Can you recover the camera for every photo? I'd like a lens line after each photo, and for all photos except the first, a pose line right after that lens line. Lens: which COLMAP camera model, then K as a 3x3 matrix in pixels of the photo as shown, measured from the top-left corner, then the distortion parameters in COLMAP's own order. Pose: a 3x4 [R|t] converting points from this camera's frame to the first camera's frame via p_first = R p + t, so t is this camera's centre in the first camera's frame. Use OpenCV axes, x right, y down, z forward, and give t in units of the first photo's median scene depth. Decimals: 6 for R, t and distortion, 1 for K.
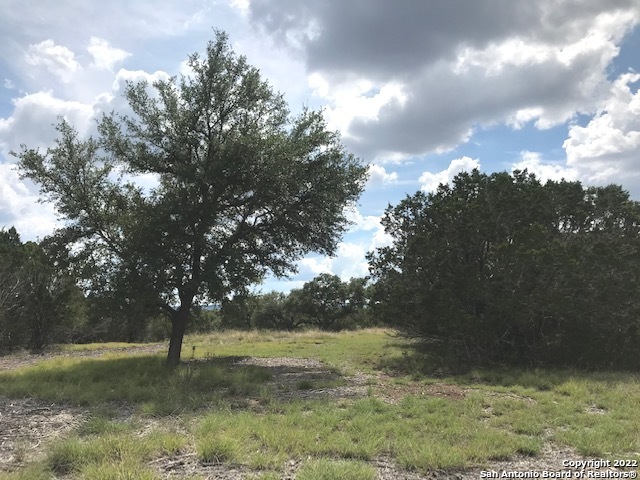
lens RADIAL K [[517.7, 0, 320.0], [0, 517.7, 238.9], [0, 0, 1]] dist [0.031624, 0.001098]
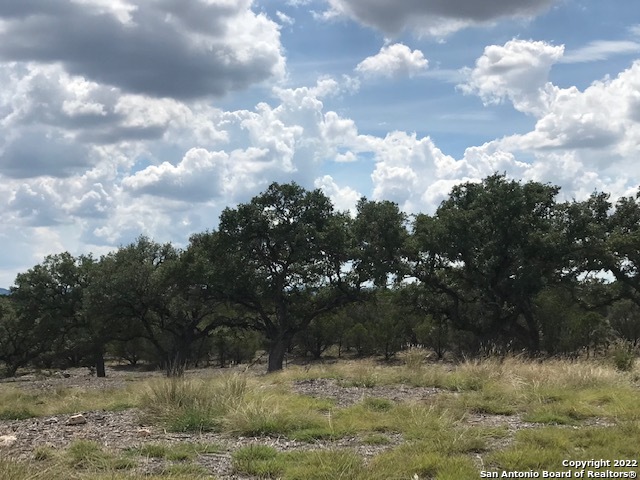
lens RADIAL K [[943.6, 0, 321.2], [0, 943.6, 240.4], [0, 0, 1]] dist [0.348515, 0.000000]
pose [[0.998386, 0.020931, 0.052799, 0.000815], [-0.024728, 0.997074, 0.072330, 0.056613], [-0.051131, -0.073519, 0.995982, 0.365223]]
